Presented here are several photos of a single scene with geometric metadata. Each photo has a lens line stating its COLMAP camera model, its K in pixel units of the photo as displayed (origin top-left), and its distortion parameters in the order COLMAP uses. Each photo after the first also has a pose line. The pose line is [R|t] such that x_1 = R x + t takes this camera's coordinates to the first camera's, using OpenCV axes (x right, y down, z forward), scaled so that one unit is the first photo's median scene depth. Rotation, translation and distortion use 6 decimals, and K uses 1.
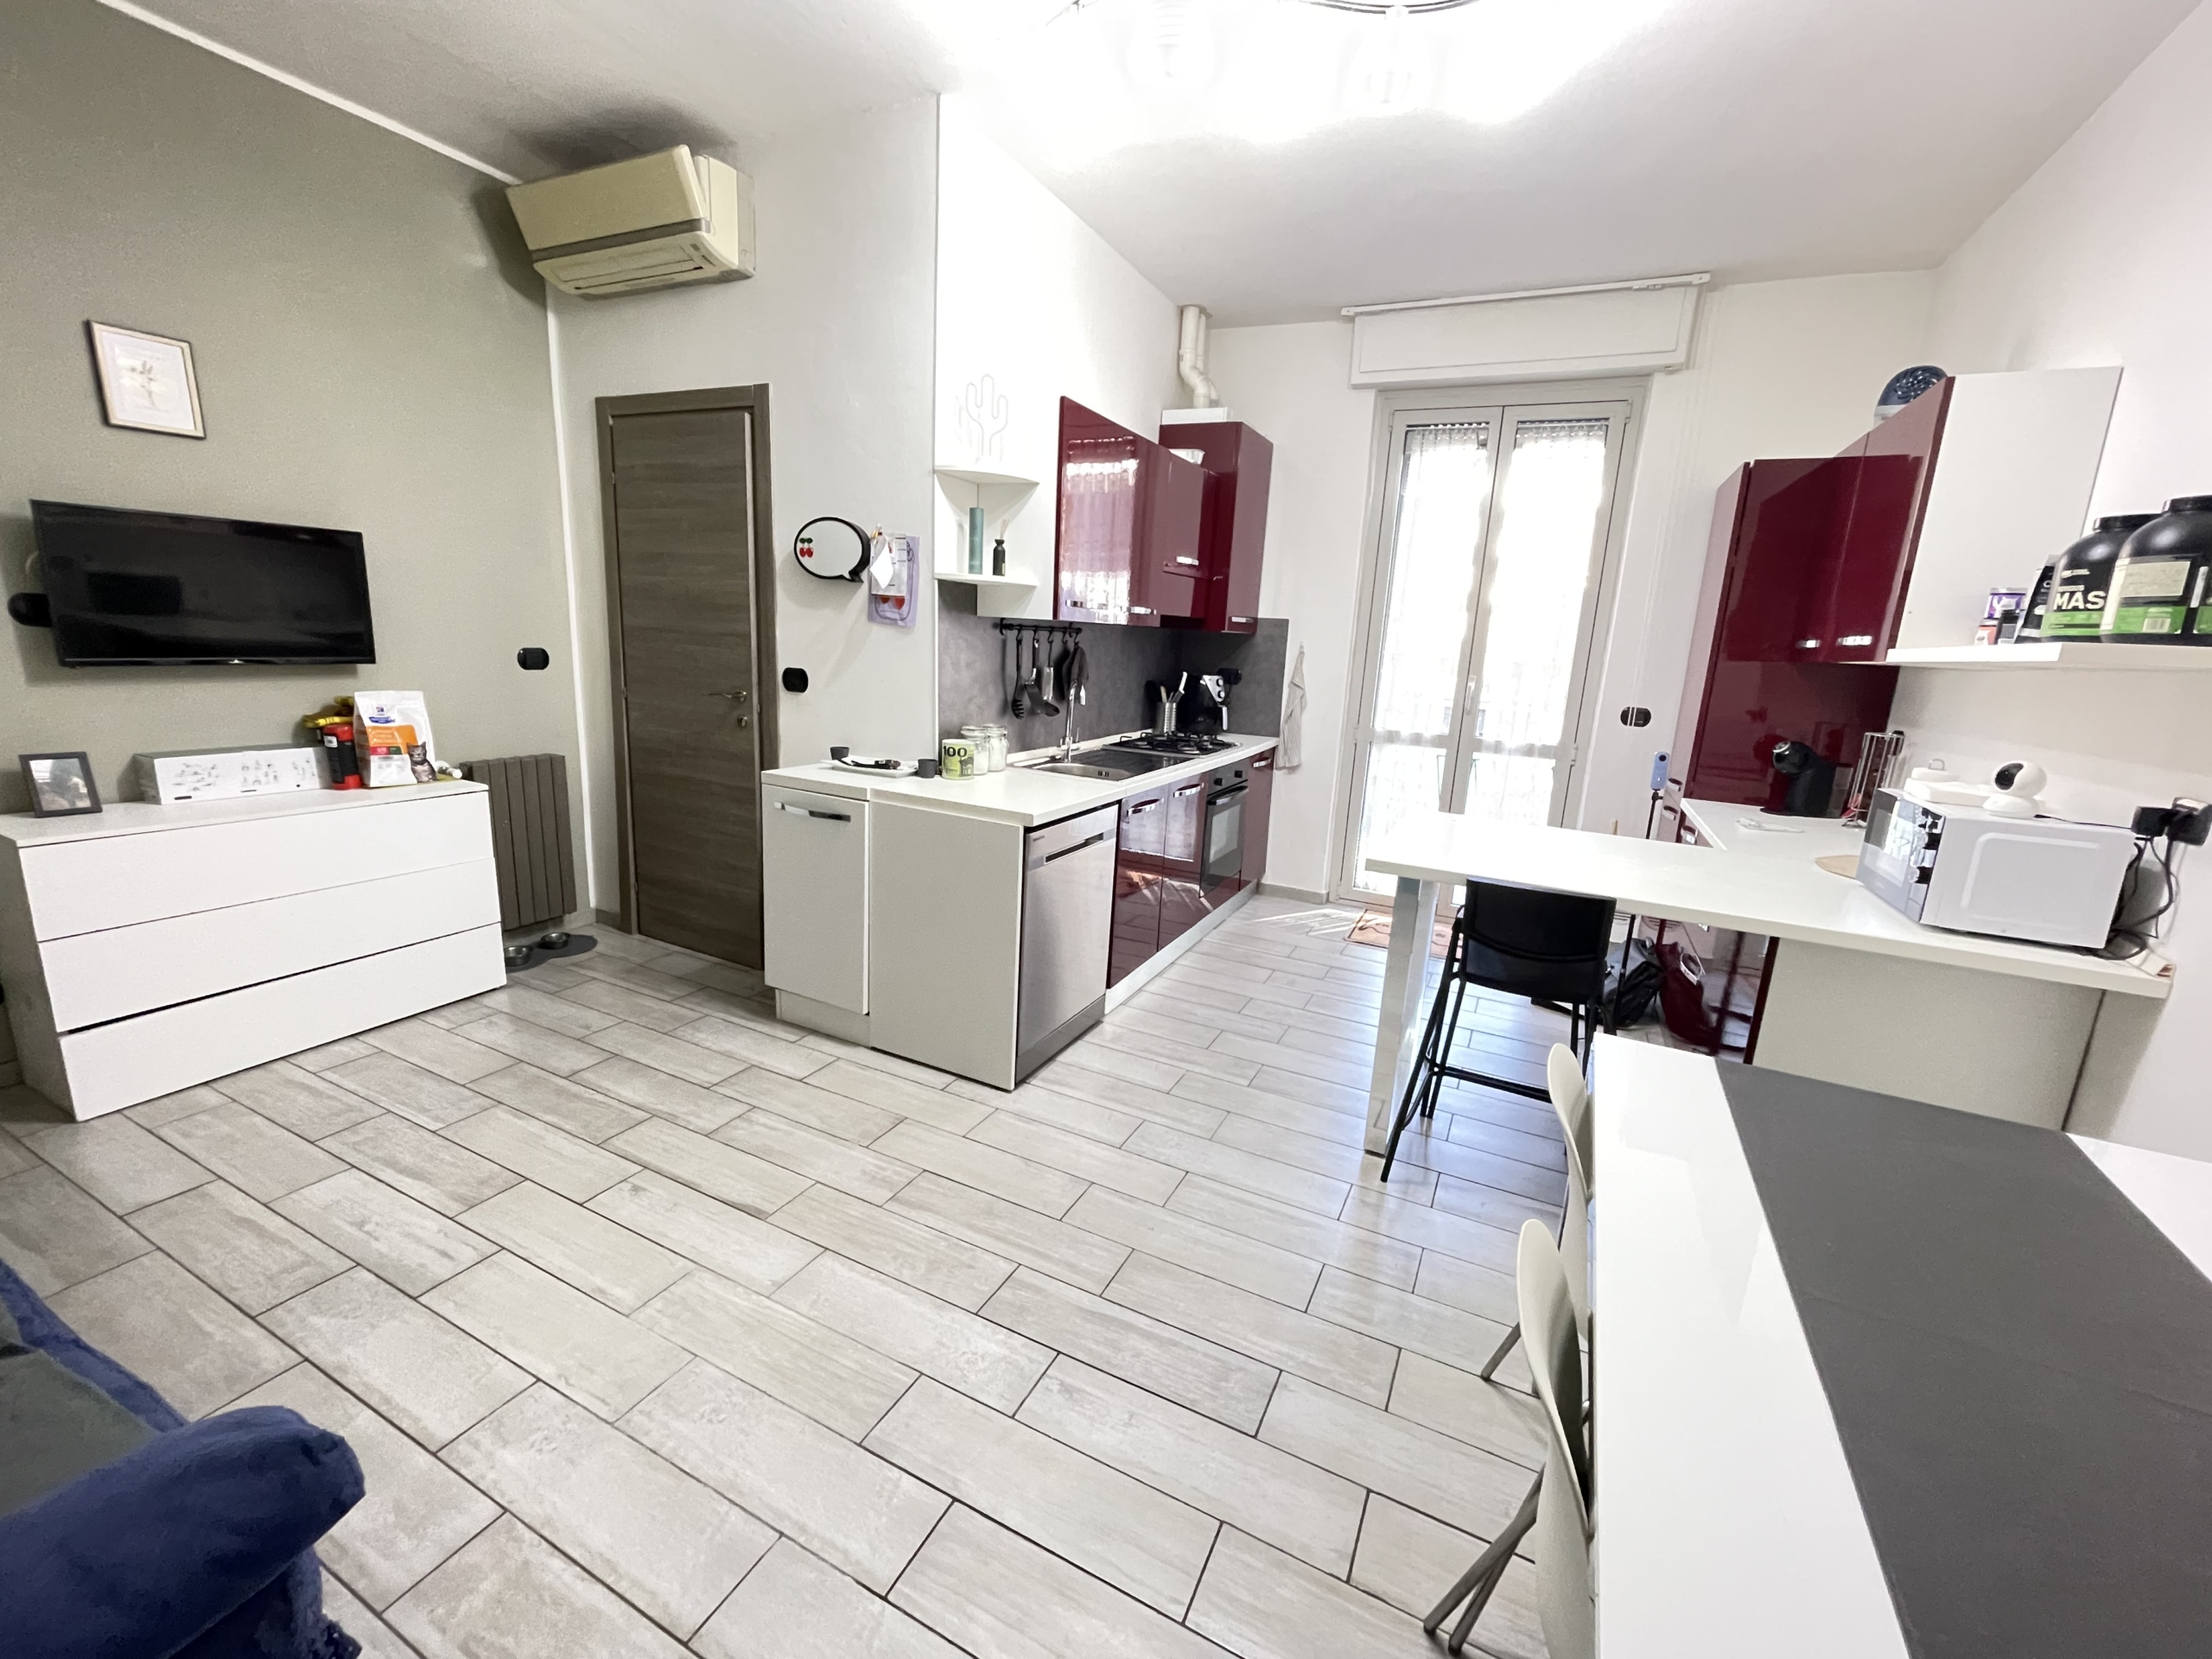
lens RADIAL K [[892.2, 0, 1121.4], [0, 892.2, 822.7], [0, 0, 1]] dist [-0.001840, 0.000121]
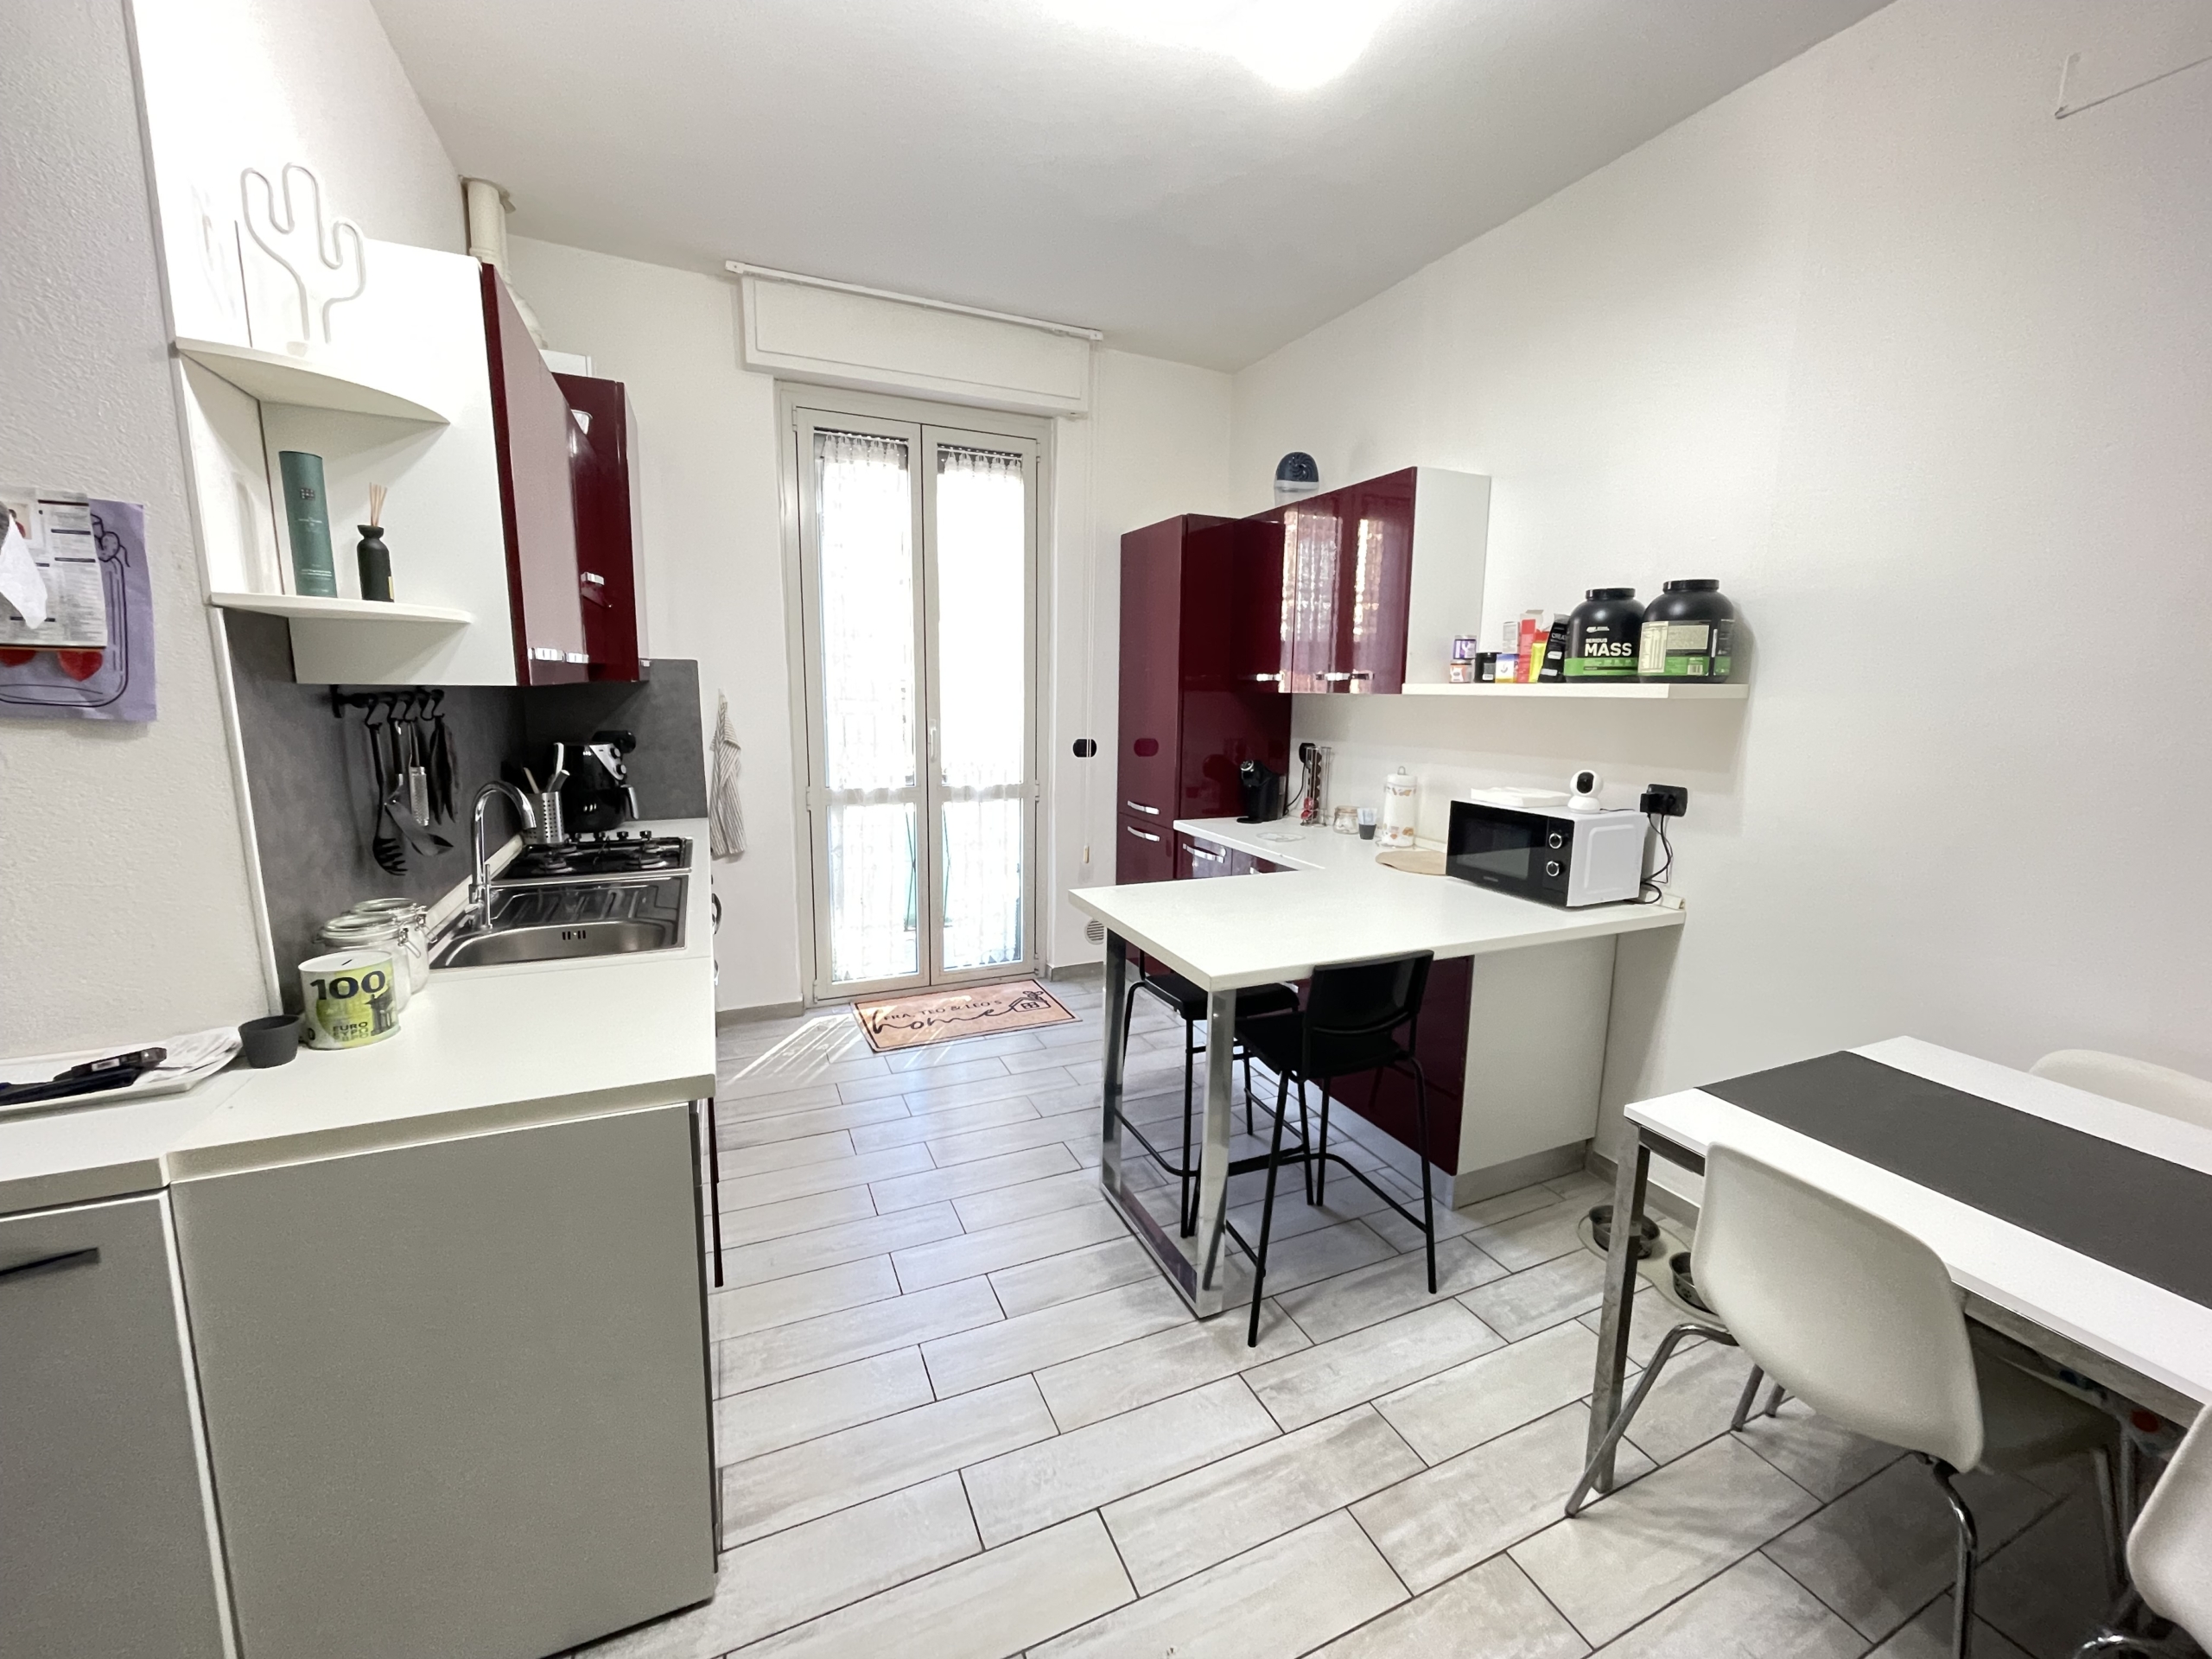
lens RADIAL K [[892.2, 0, 1121.4], [0, 892.2, 823.6], [0, 0, 1]] dist [-0.001840, 0.000121]
pose [[0.638929, -0.161763, 0.752065, -0.263461], [0.177883, 0.982212, 0.060142, -0.117531], [-0.748416, 0.095353, 0.656339, 0.398296]]
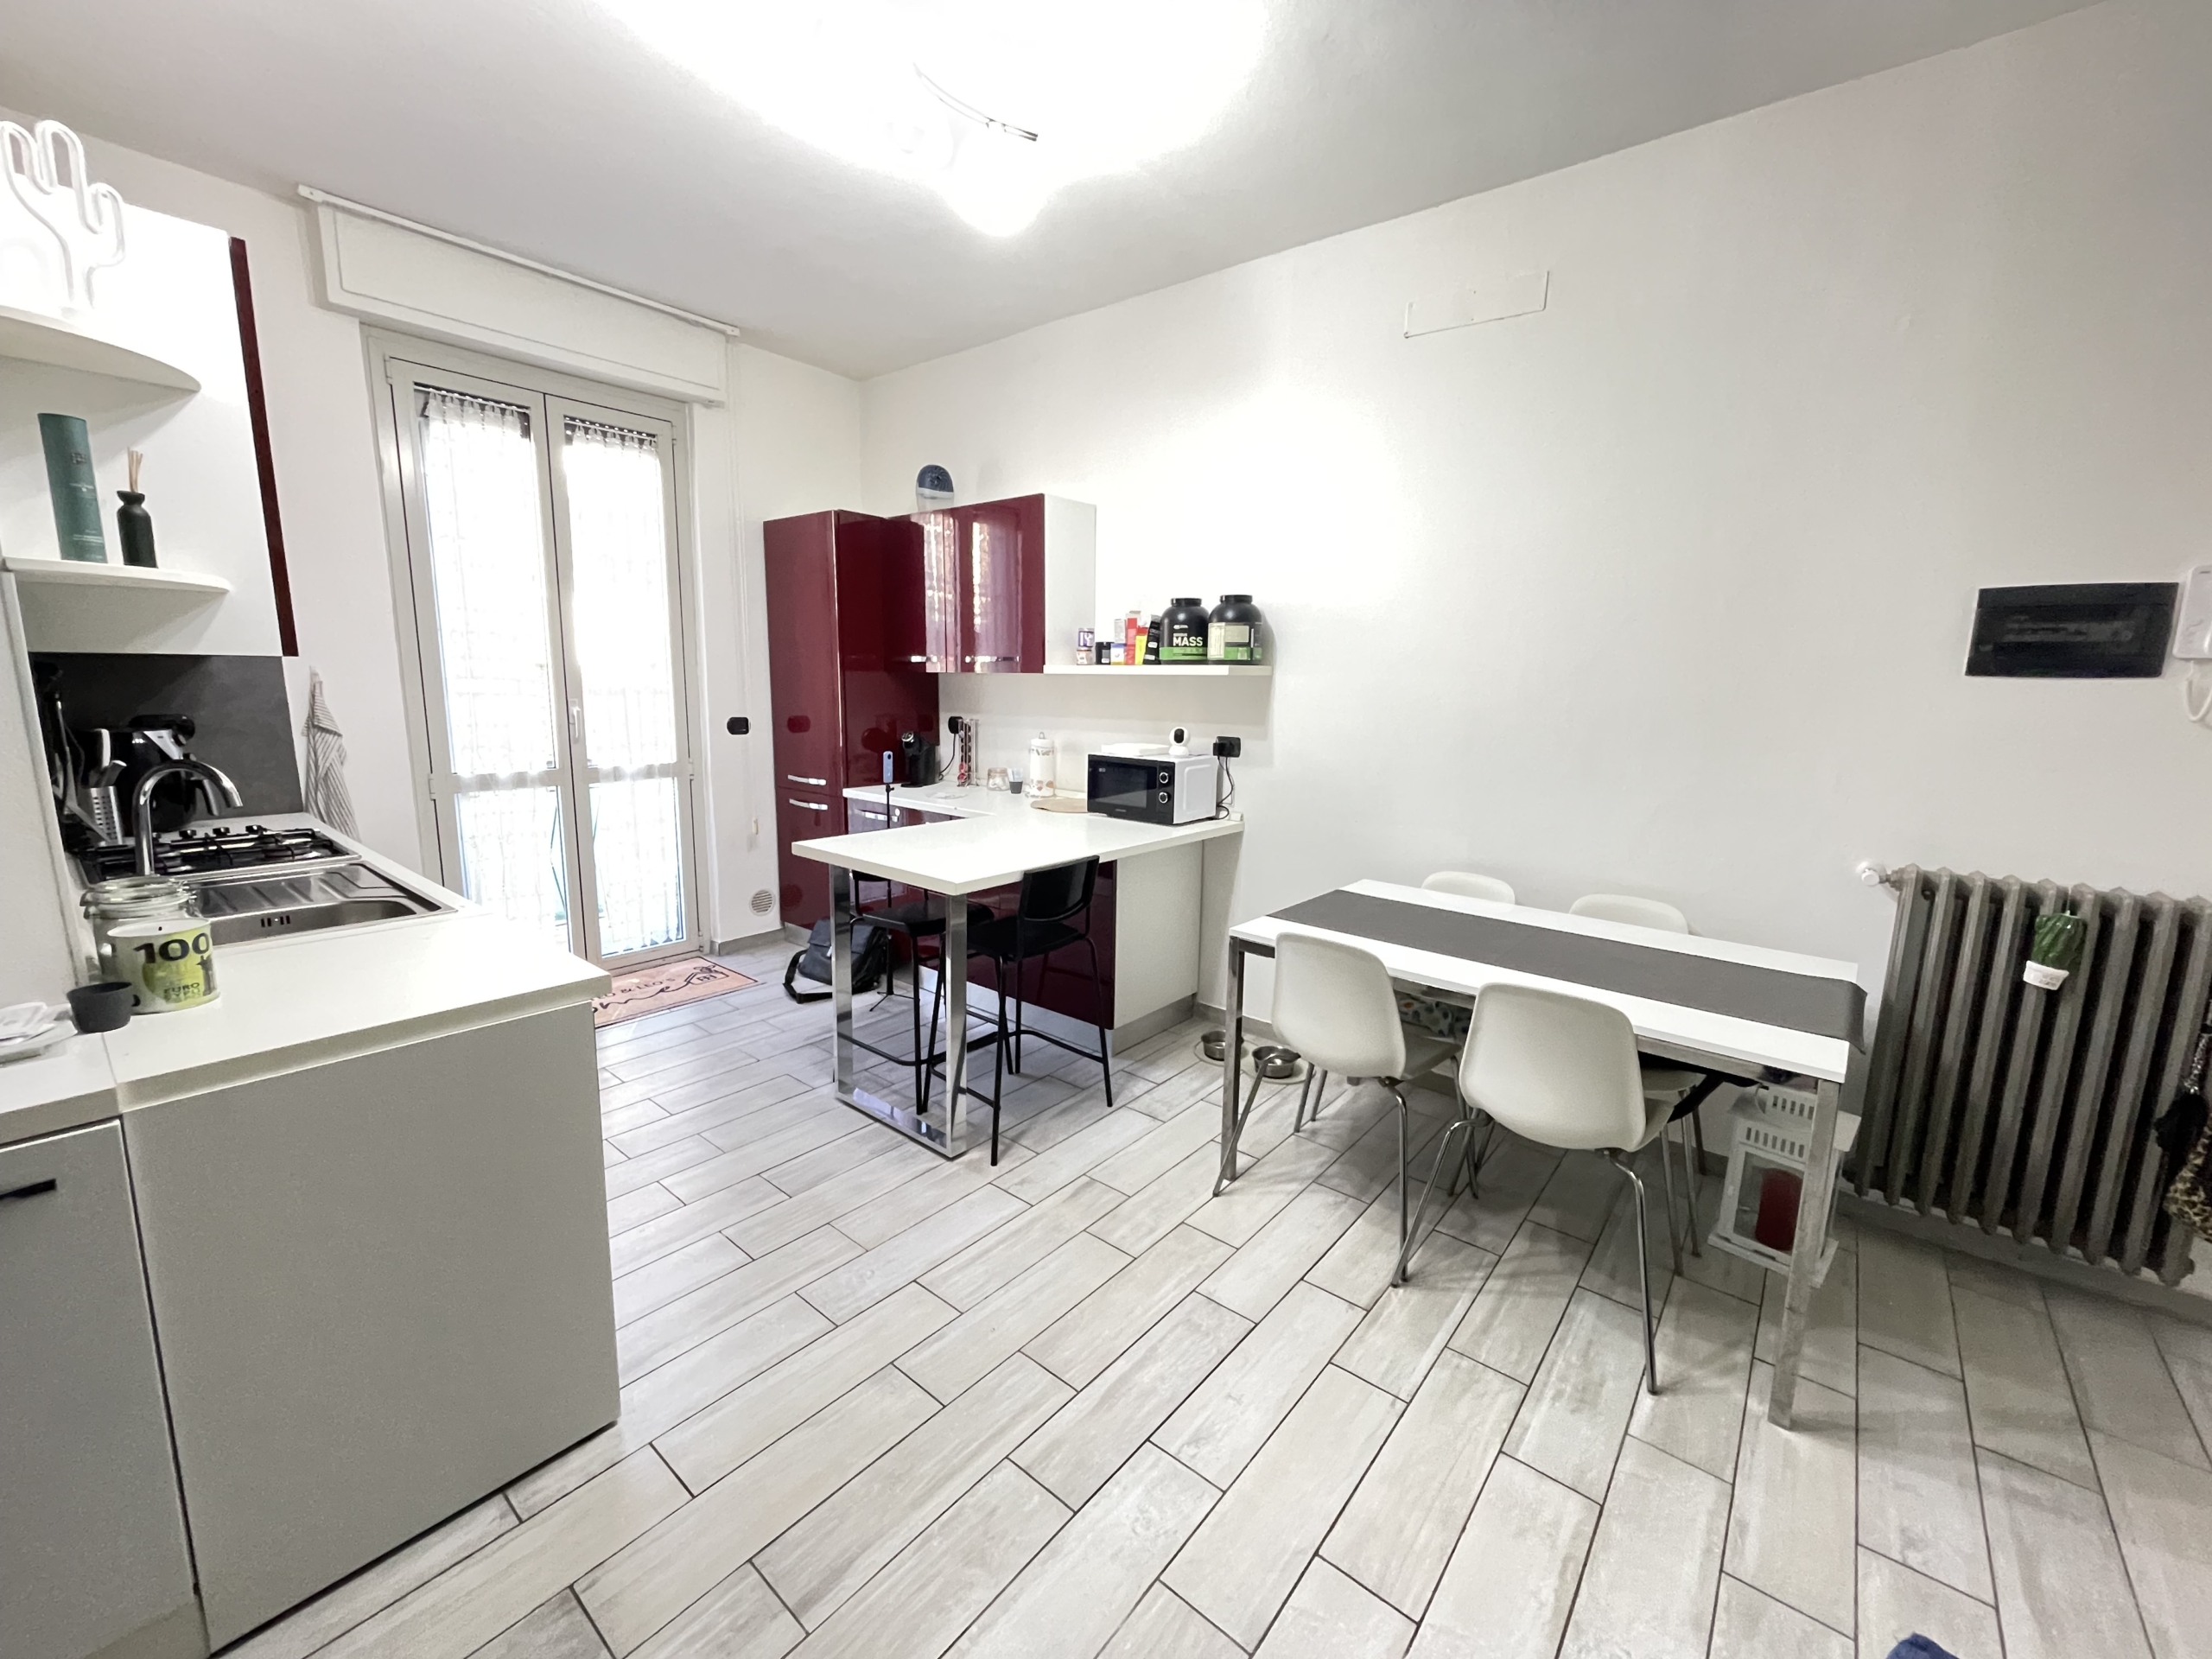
lens RADIAL K [[892.2, 0, 1122.8], [0, 892.2, 822.5], [0, 0, 1]] dist [-0.001840, 0.000121]
pose [[0.228148, -0.204654, 0.951875, -0.500534], [0.194849, 0.967478, 0.161307, -0.121219], [-0.953930, 0.148669, 0.260605, 0.399320]]
